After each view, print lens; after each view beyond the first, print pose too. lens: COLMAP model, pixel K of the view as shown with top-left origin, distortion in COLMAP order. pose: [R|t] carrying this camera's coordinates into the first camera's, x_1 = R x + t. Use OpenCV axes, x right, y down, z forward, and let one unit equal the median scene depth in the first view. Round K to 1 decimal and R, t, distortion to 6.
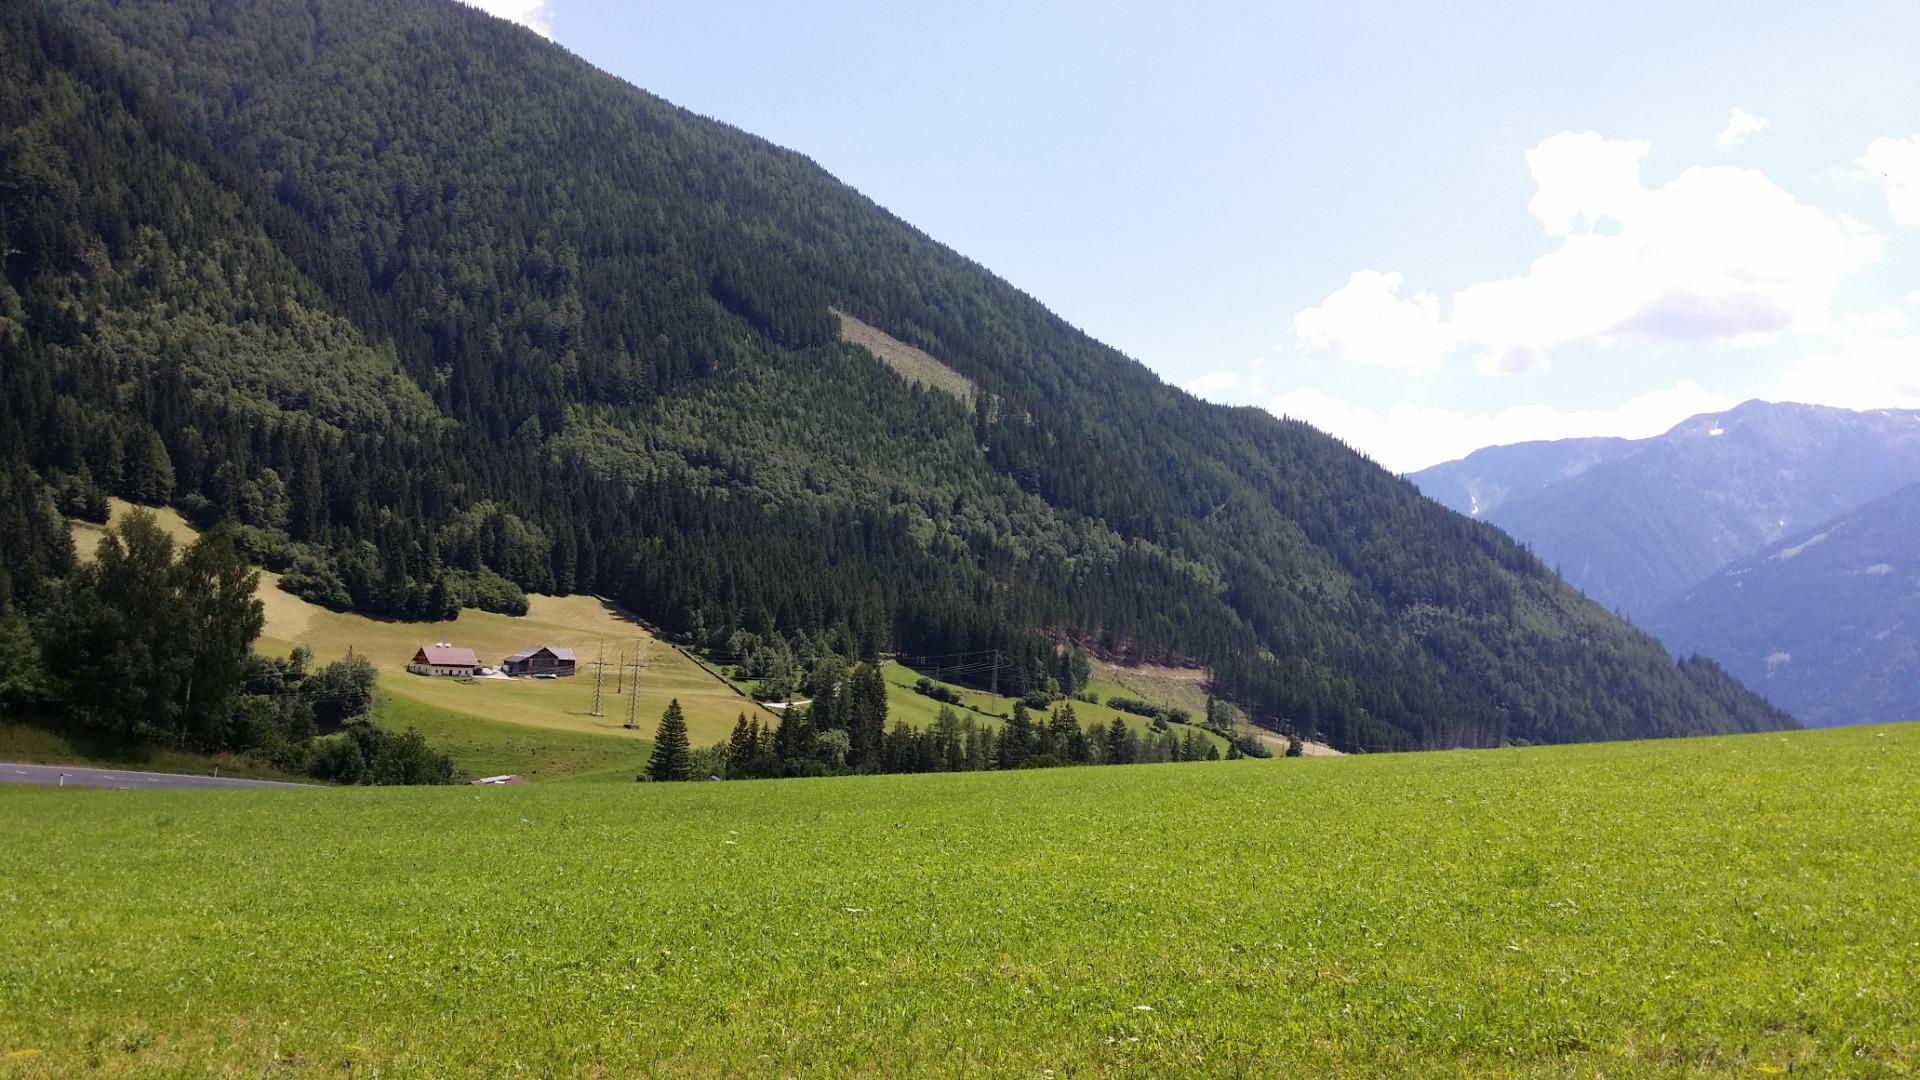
lens RADIAL K [[1657.5, 0, 960.0], [0, 1657.5, 540.0], [0, 0, 1]] dist [0.098508, -0.231202]
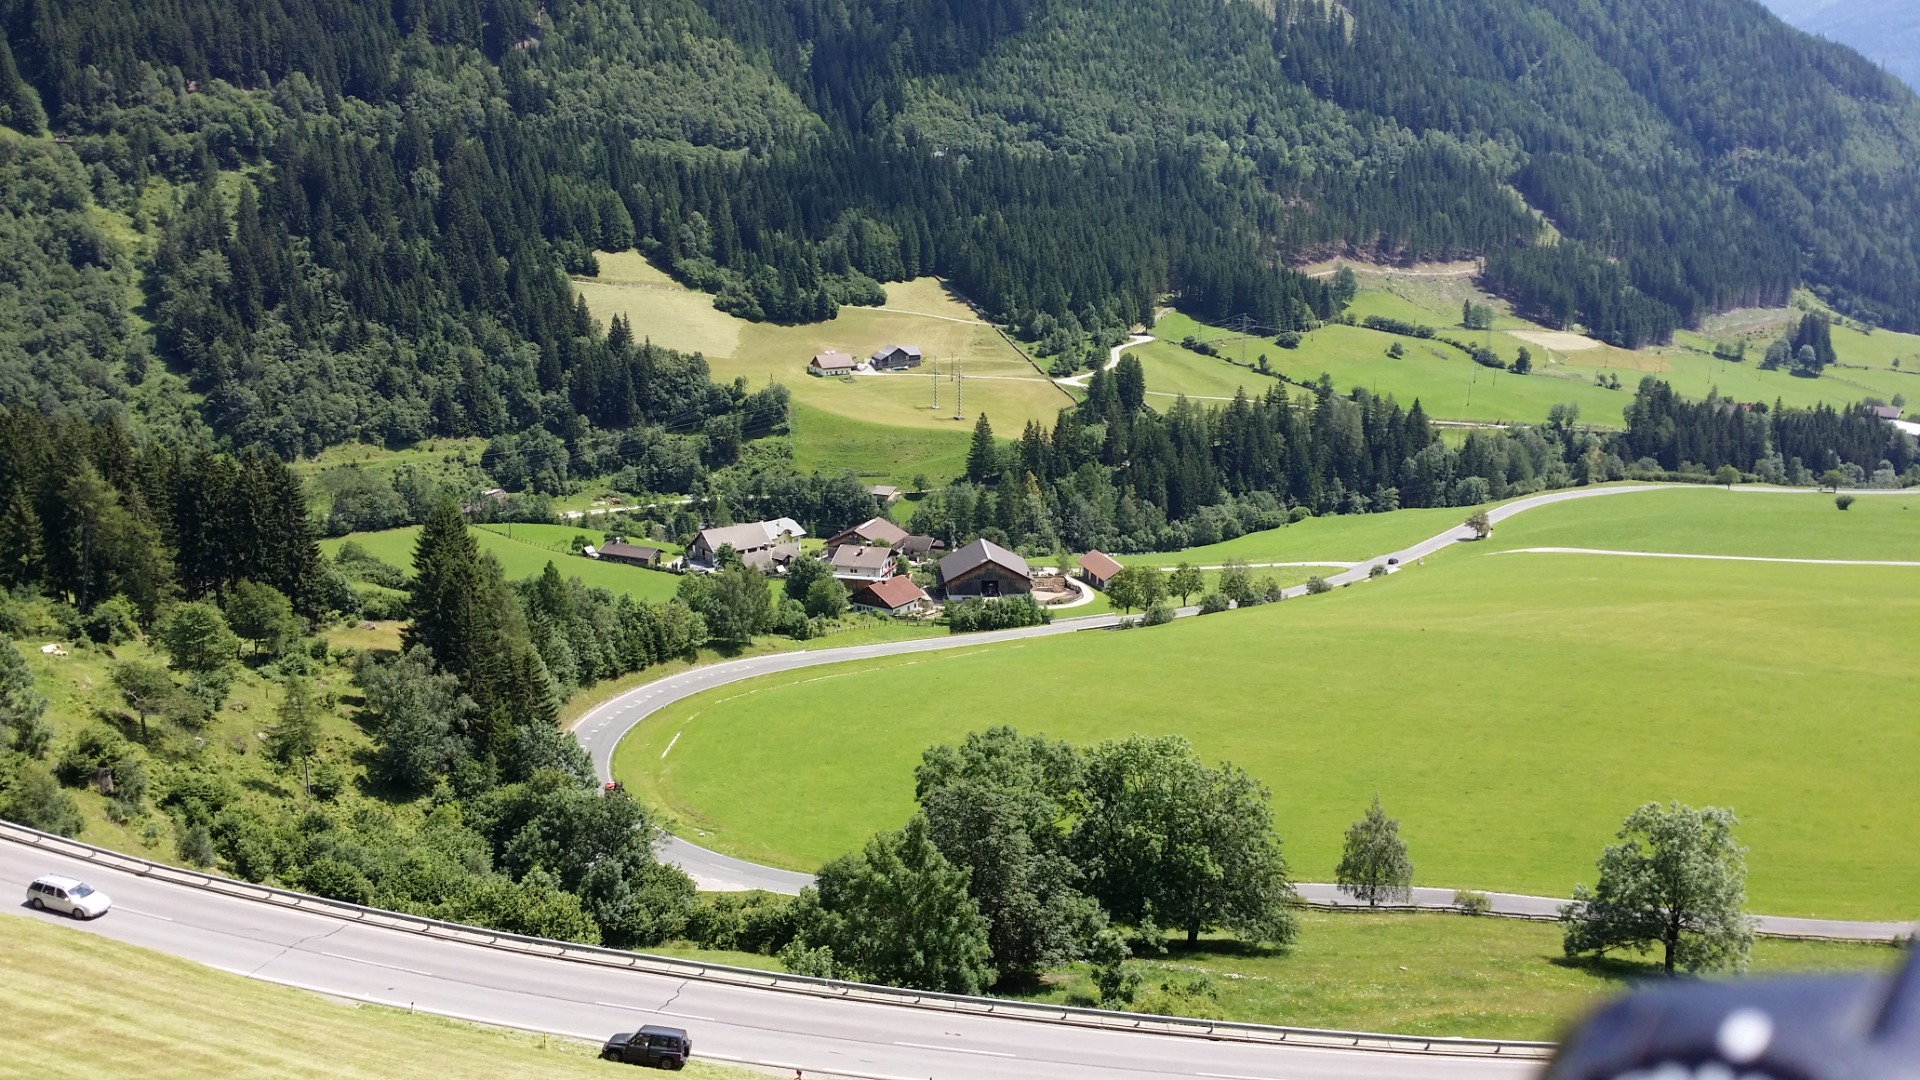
lens RADIAL K [[1657.5, 0, 960.0], [0, 1657.5, 540.0], [0, 0, 1]] dist [0.098508, -0.231202]
pose [[0.974104, -0.003933, -0.226066, 0.068684], [0.072482, 0.952512, 0.295750, -0.114057], [0.214168, -0.304477, 0.928130, -0.196318]]
